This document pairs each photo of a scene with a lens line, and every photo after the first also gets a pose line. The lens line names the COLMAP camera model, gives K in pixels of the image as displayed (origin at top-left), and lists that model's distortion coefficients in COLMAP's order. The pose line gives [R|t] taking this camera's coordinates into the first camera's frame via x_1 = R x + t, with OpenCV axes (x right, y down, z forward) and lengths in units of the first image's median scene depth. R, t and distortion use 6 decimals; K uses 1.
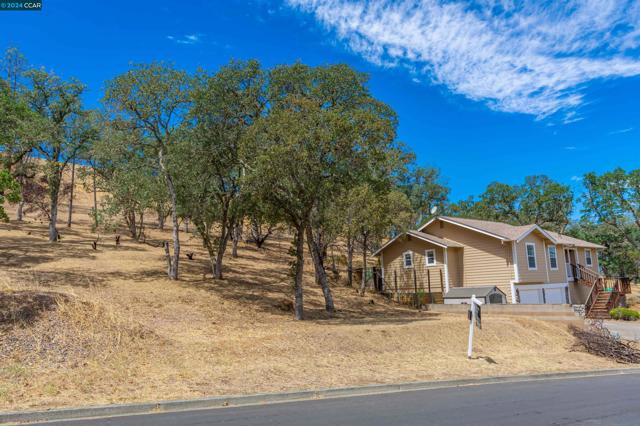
lens RADIAL K [[464.0, 0, 320.0], [0, 464.0, 213.0], [0, 0, 1]] dist [0.000556, 0.000690]
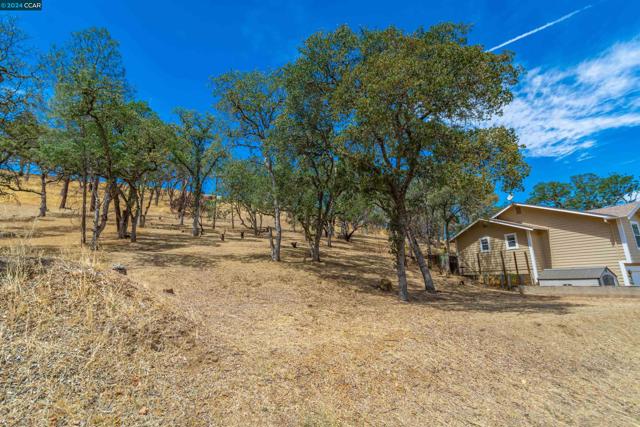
lens RADIAL K [[281.5, 0, 320.0], [0, 281.5, 213.5], [0, 0, 1]] dist [-0.011789, 0.008929]
pose [[0.977786, -0.044820, -0.204758, -0.058247], [0.033040, 0.997615, -0.060595, 0.059436], [0.206985, 0.052484, 0.976935, 0.290389]]
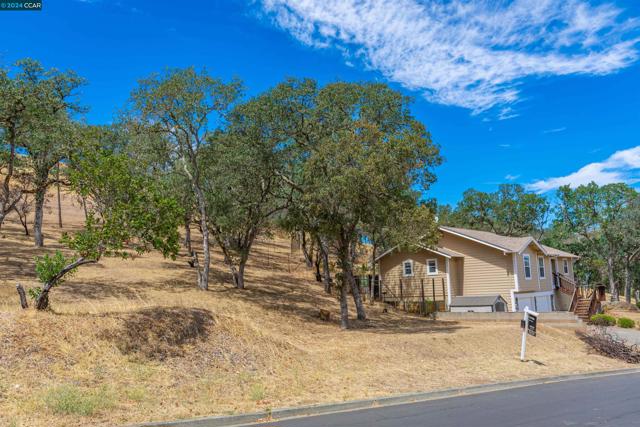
lens RADIAL K [[517.2, 0, 320.0], [0, 517.2, 213.5], [0, 0, 1]] dist [0.002040, 0.004297]
pose [[0.987503, 0.022199, 0.156027, -0.196636], [-0.024029, 0.999663, 0.009849, -0.028122], [-0.155755, -0.013475, 0.987704, -0.095937]]
